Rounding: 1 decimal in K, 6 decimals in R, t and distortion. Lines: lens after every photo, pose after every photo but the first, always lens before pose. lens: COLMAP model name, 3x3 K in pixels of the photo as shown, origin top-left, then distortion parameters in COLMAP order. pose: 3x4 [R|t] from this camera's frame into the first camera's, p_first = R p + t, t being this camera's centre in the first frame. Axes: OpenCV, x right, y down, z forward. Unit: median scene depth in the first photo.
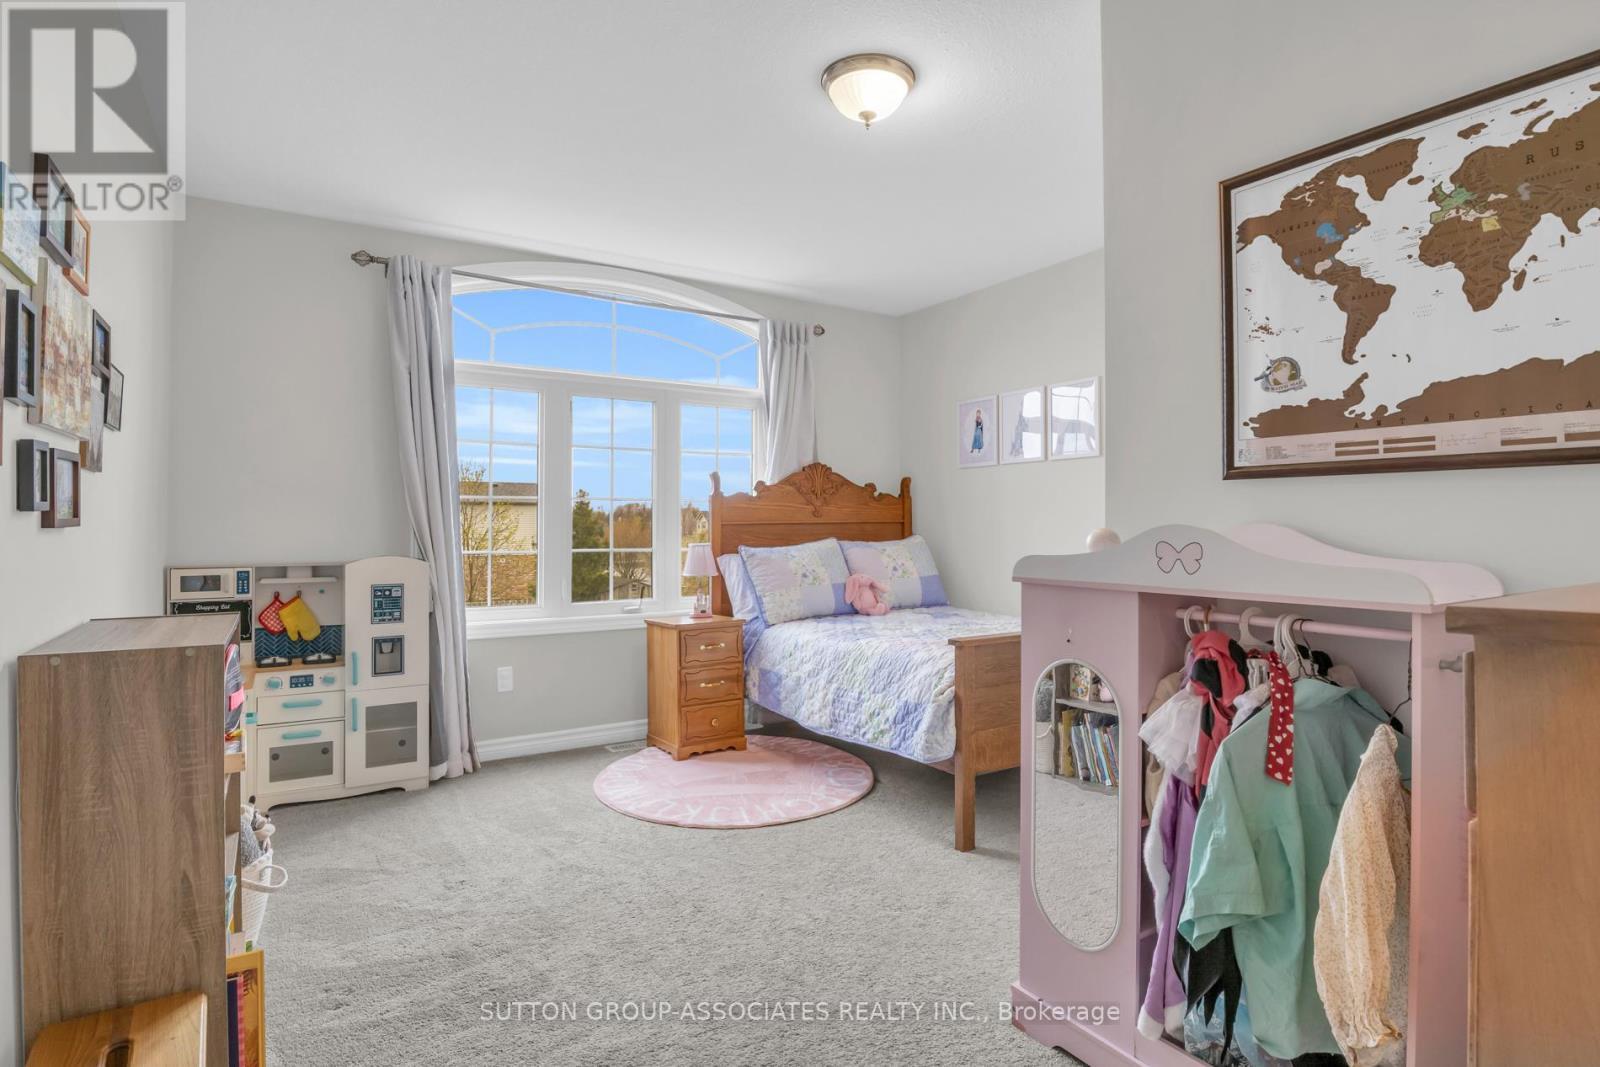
lens RADIAL K [[806.2, 0, 798.0], [0, 806.2, 537.3], [0, 0, 1]] dist [-0.036373, -0.000248]
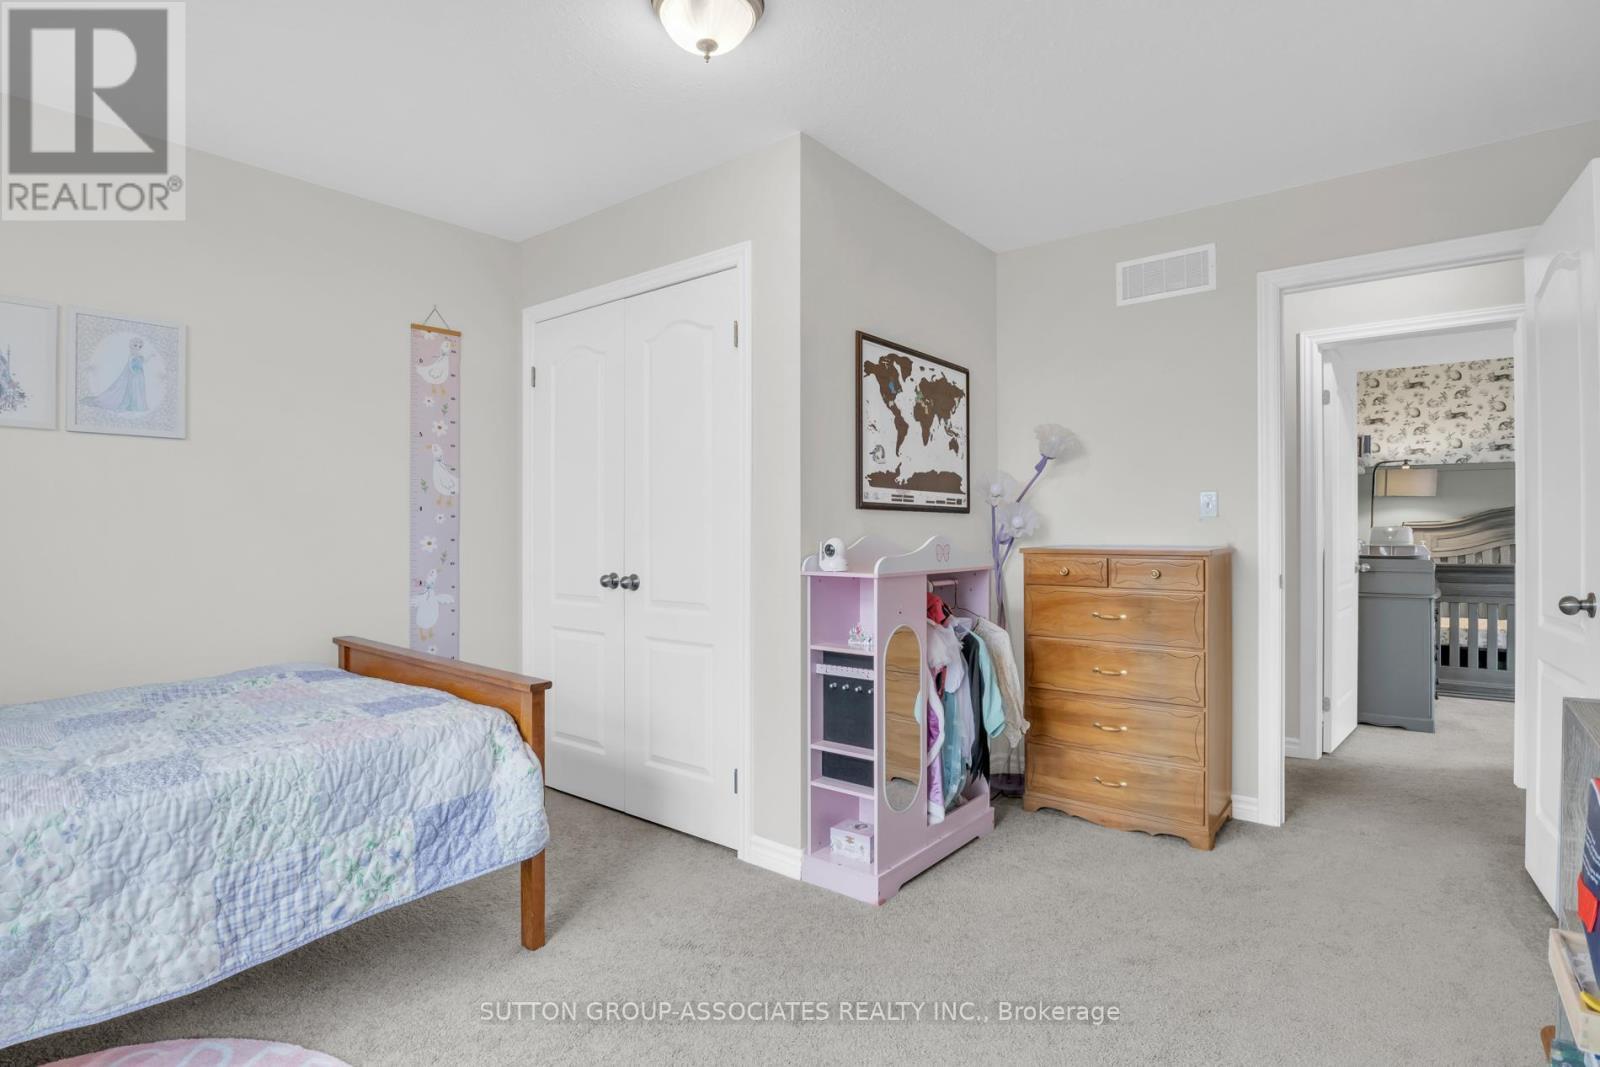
lens RADIAL K [[806.2, 0, 798.0], [0, 806.2, 537.3], [0, 0, 1]] dist [-0.036373, -0.000248]
pose [[-0.318790, -0.002577, 0.947822, -1.163136], [0.015285, 0.999852, 0.007860, -0.030876], [-0.947702, 0.016993, -0.318703, 1.874881]]
